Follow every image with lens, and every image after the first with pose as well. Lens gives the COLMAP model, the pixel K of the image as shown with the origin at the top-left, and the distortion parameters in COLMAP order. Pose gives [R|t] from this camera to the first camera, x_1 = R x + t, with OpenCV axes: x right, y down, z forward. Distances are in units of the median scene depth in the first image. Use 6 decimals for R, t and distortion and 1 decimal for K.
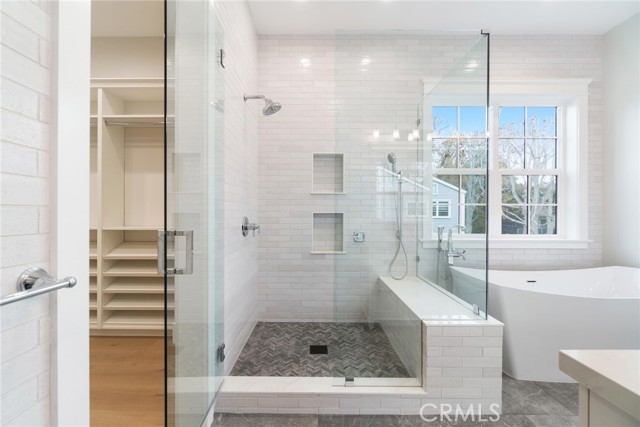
lens RADIAL K [[279.6, 0, 316.6], [0, 279.6, 208.3], [0, 0, 1]] dist [0.003400, -0.001023]
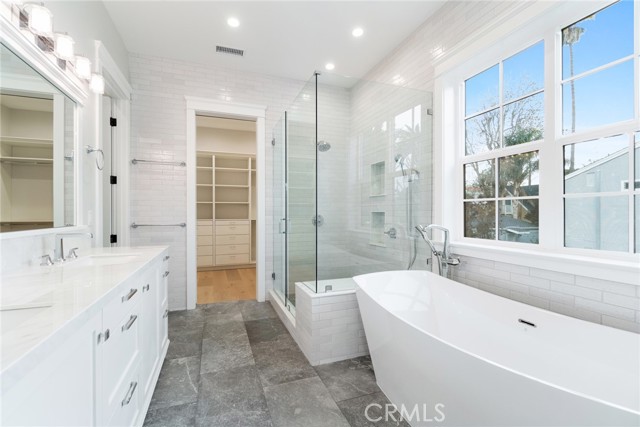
lens RADIAL K [[279.6, 0, 320.4], [0, 279.6, 214.1], [0, 0, 1]] dist [0.003400, -0.001023]
pose [[0.364511, 0.003286, -0.931193, 1.091428], [0.002713, 0.999986, 0.004590, 0.020443], [0.931195, -0.004199, 0.364497, 0.333772]]
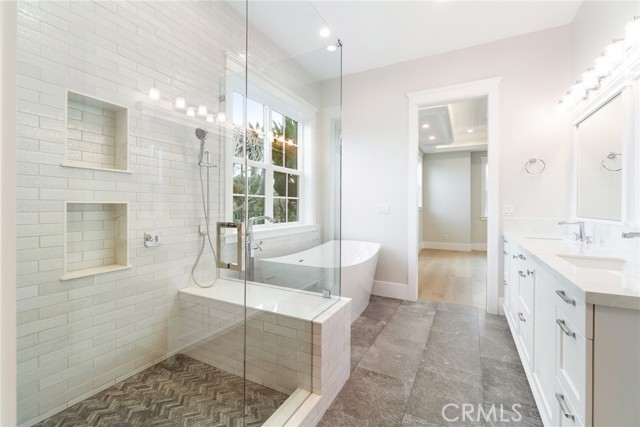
lens RADIAL K [[279.6, 0, 310.9], [0, 279.6, 204.9], [0, 0, 1]] dist [0.003400, -0.001023]
pose [[0.485239, 0.003925, 0.874373, -0.255374], [-0.012748, 0.999915, 0.002586, 0.013629], [-0.874289, -0.012401, 0.485248, 0.341978]]
